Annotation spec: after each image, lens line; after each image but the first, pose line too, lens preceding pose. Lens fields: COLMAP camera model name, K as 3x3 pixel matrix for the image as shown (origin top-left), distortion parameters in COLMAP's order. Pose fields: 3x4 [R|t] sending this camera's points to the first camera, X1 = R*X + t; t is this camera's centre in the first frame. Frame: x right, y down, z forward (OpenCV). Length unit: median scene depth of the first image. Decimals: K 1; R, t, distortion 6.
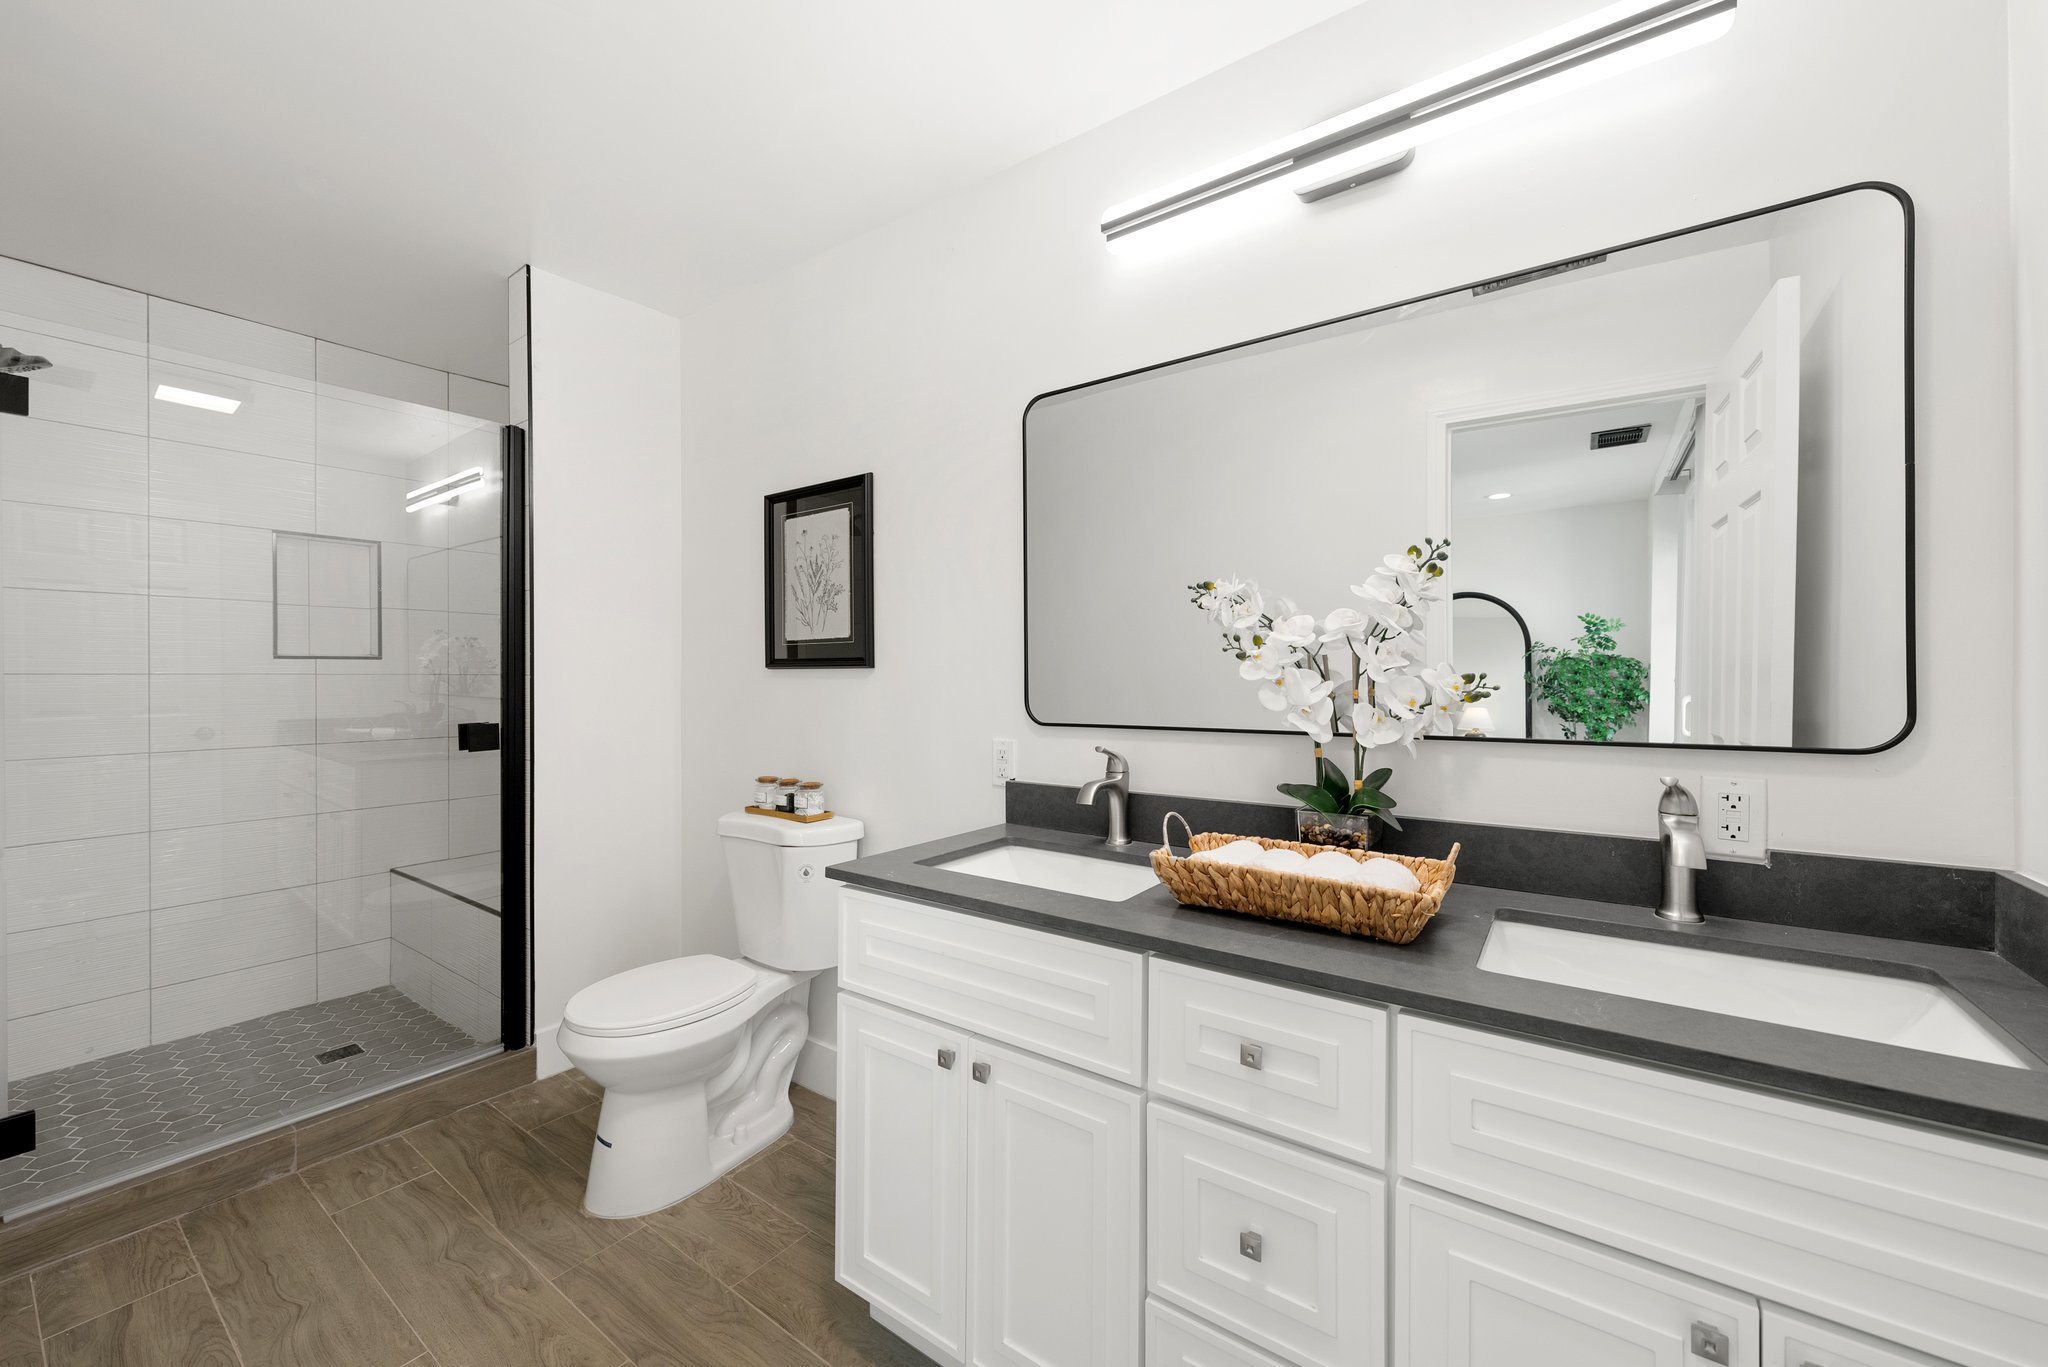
lens RADIAL K [[799.7, 0, 1023.2], [0, 799.7, 677.7], [0, 0, 1]] dist [-0.000720, -0.000013]
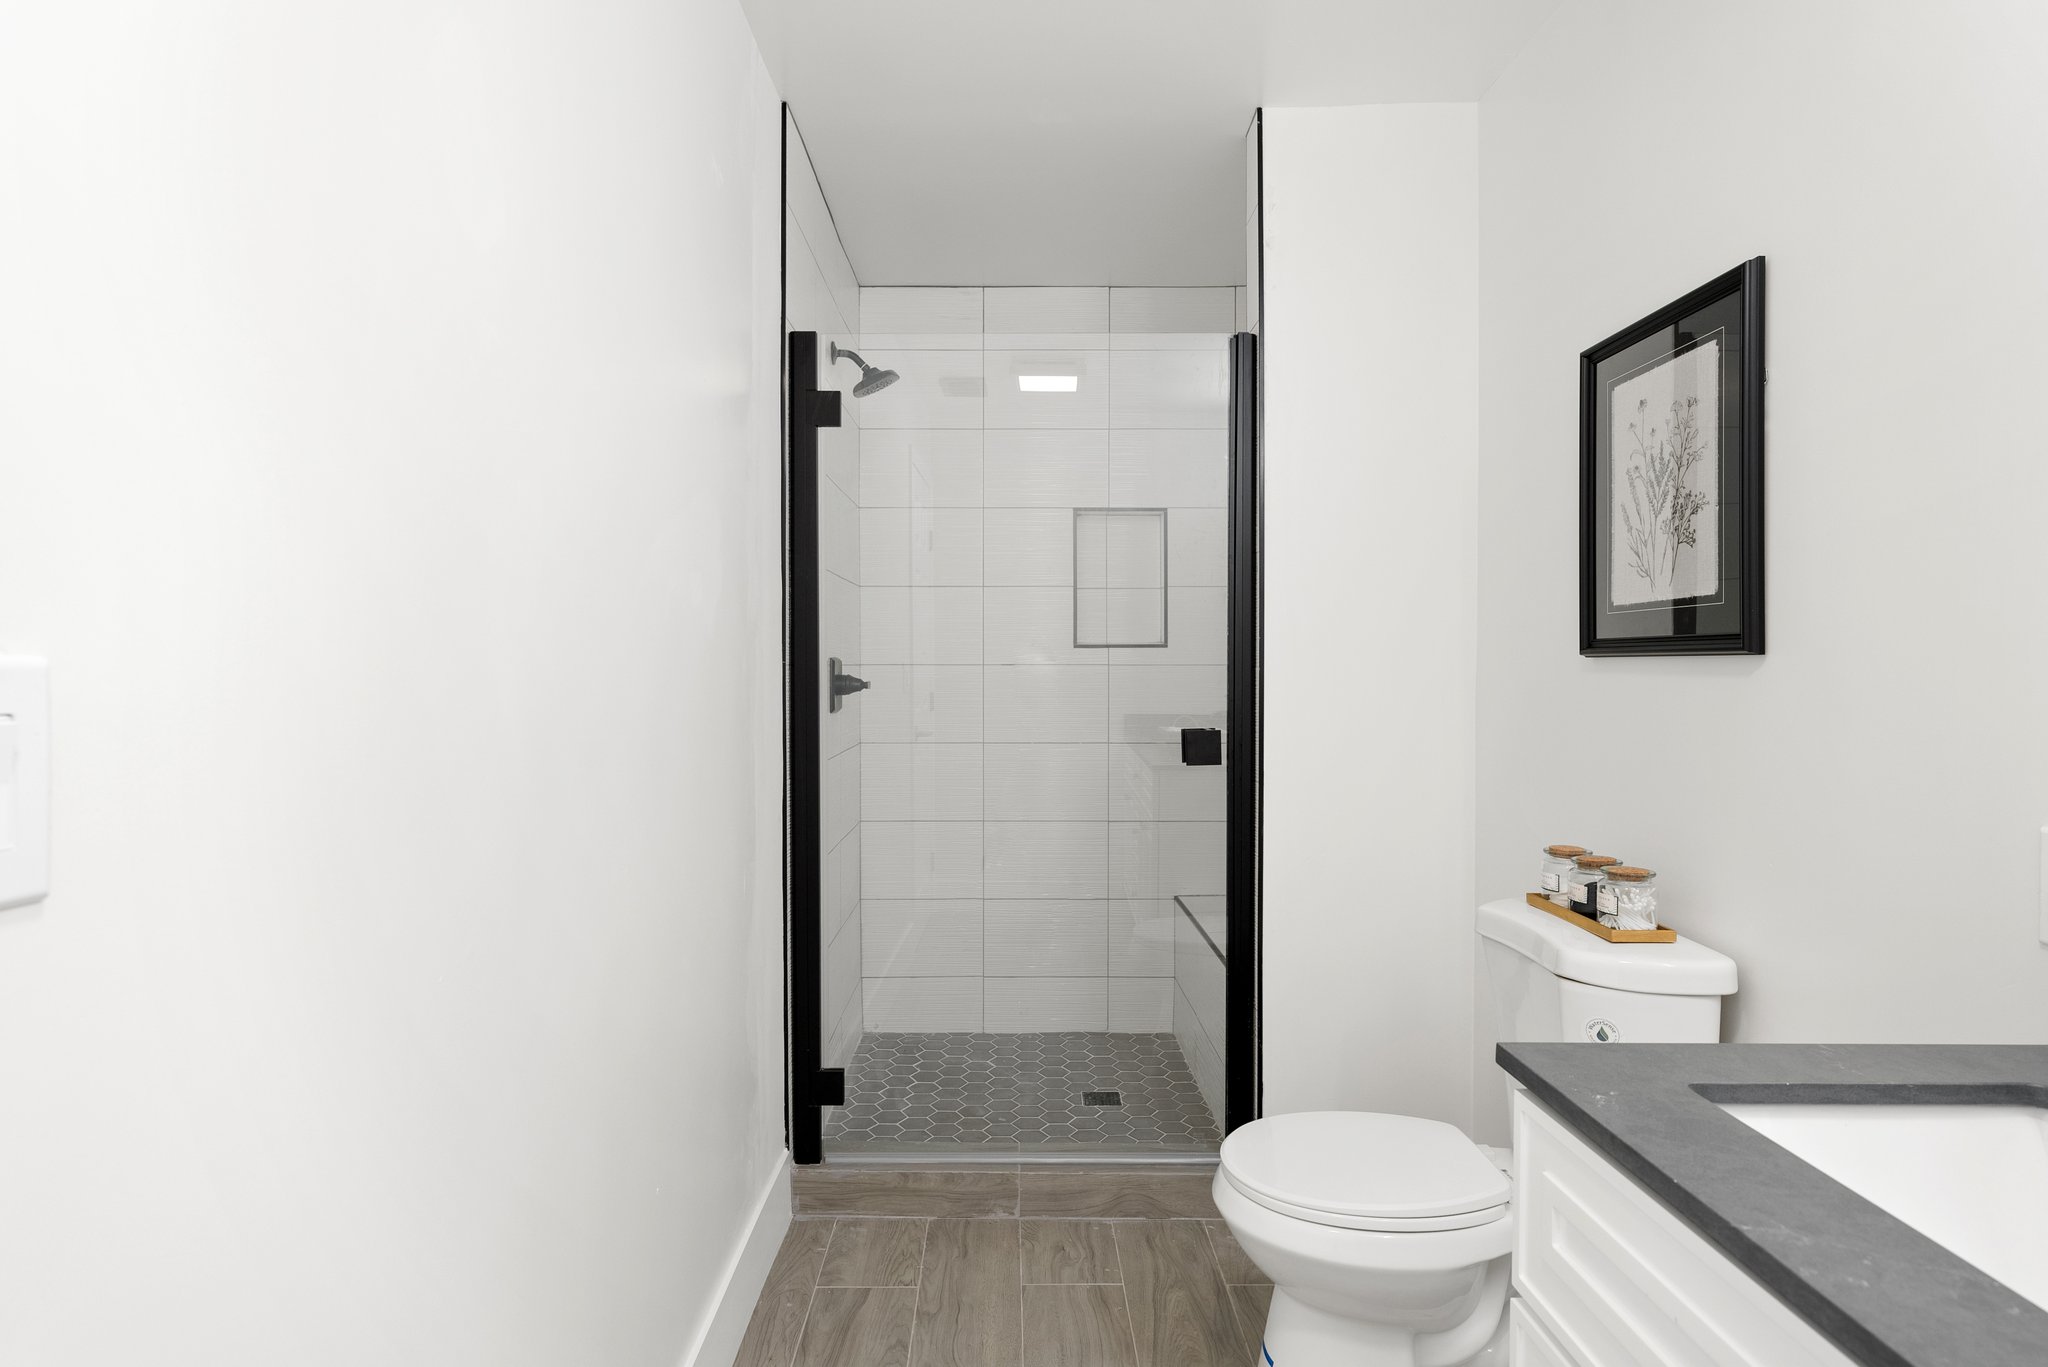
lens RADIAL K [[1139.6, 0, 1019.2], [0, 1139.6, 676.2], [0, 0, 1]] dist [0.000548, -0.001132]
pose [[0.591115, 0.009687, -0.806529, 0.105607], [-0.005800, 0.999953, 0.007759, -0.001394], [0.806567, 0.000091, 0.591143, 0.213958]]
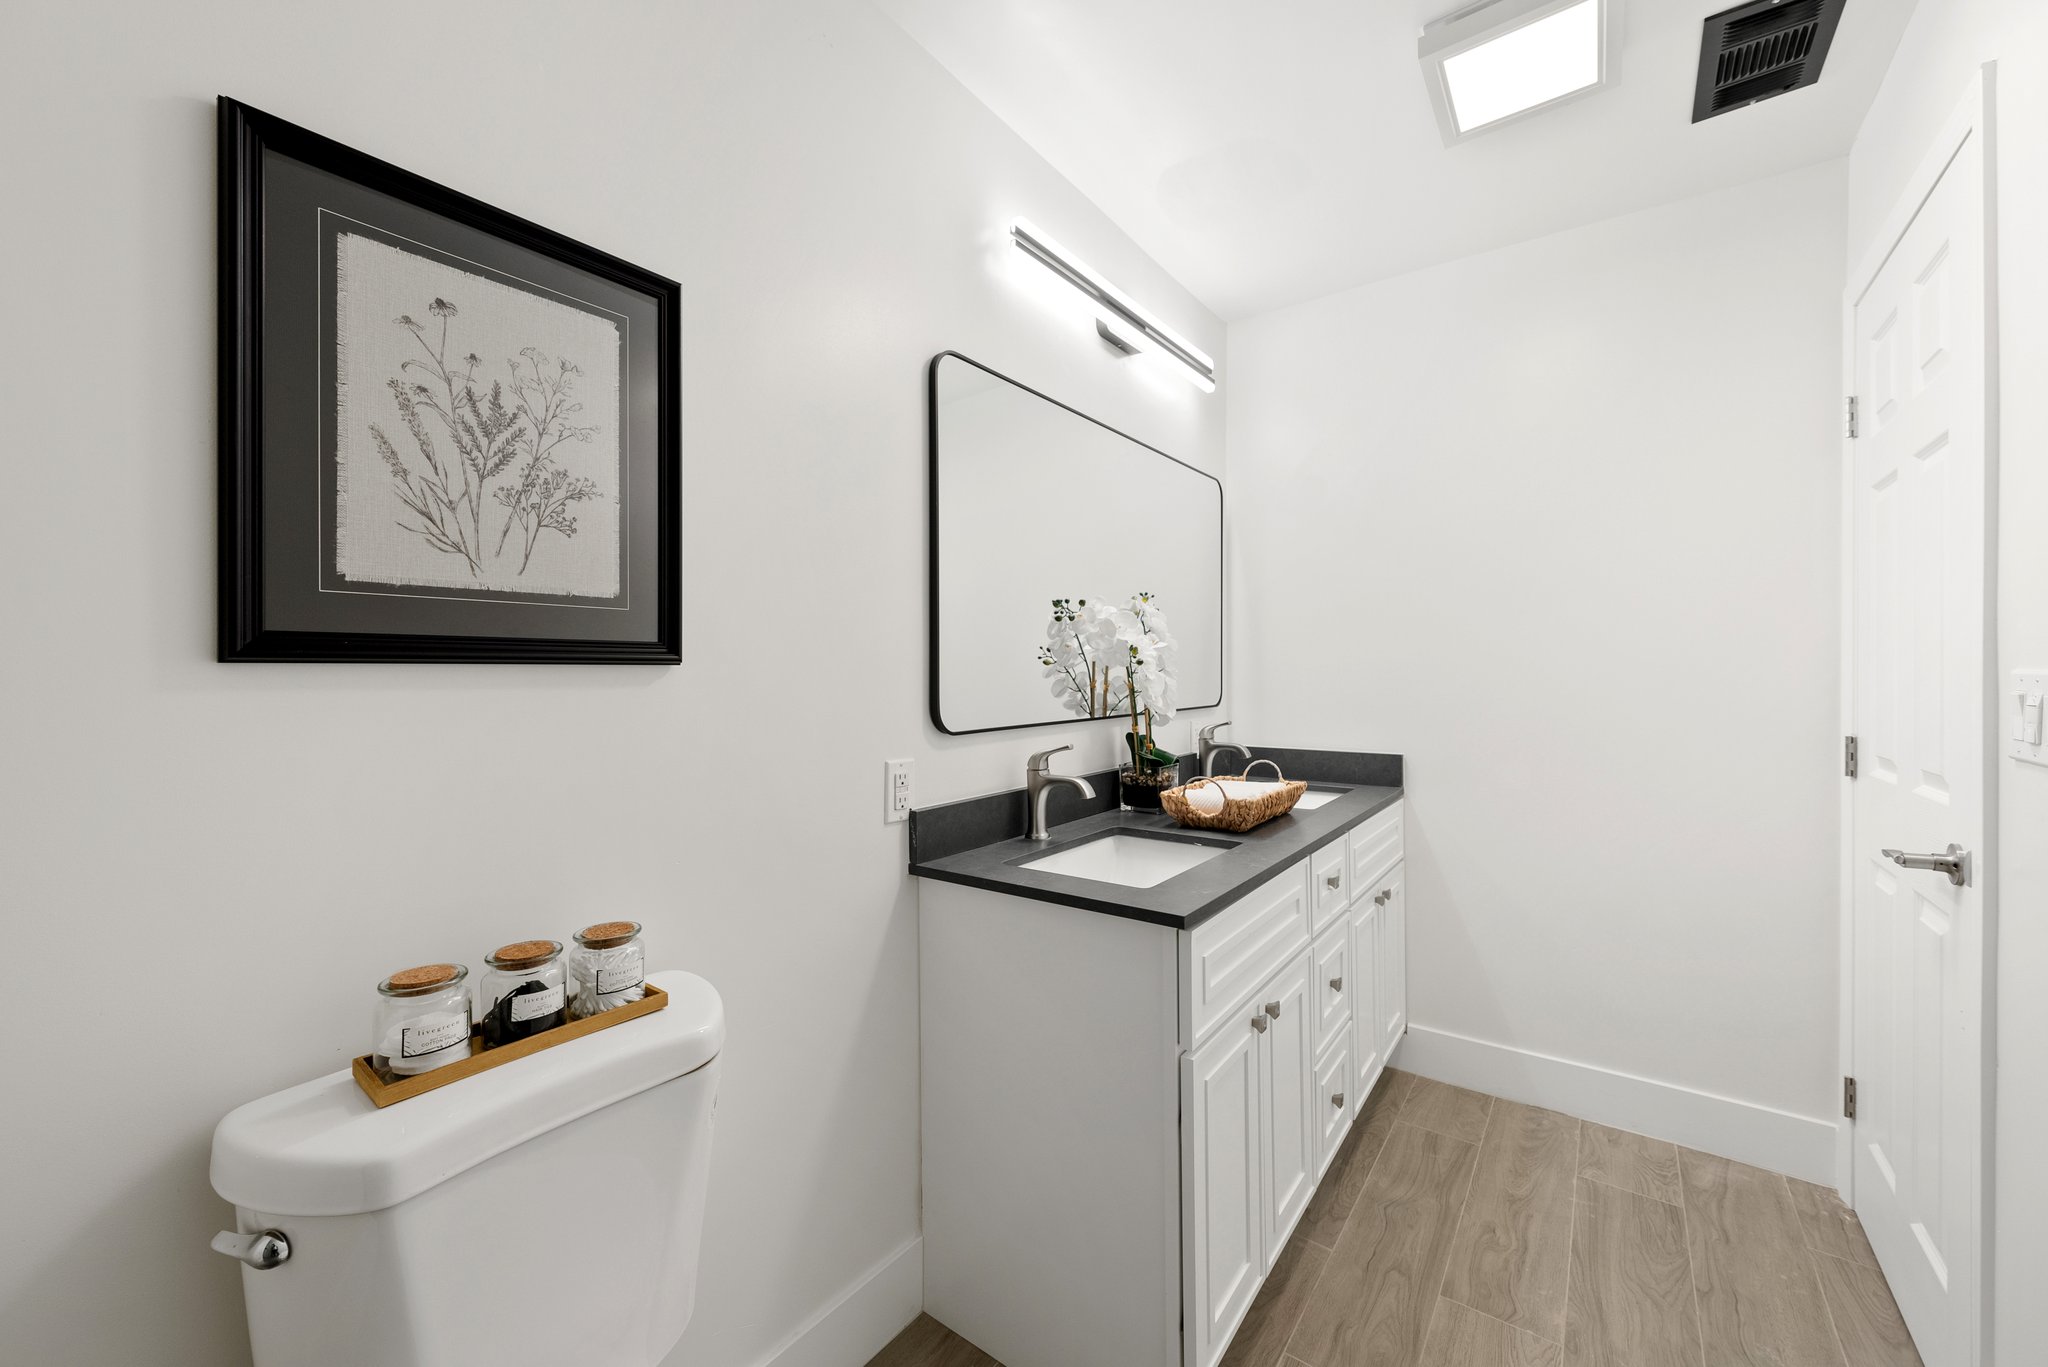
lens RADIAL K [[799.7, 0, 1023.2], [0, 799.7, 677.7], [0, 0, 1]] dist [-0.000720, -0.000013]
pose [[0.004581, -0.001053, 0.999989, -0.684683], [0.017088, 0.999854, 0.000974, -0.000431], [-0.999843, 0.017084, 0.004598, 0.758907]]
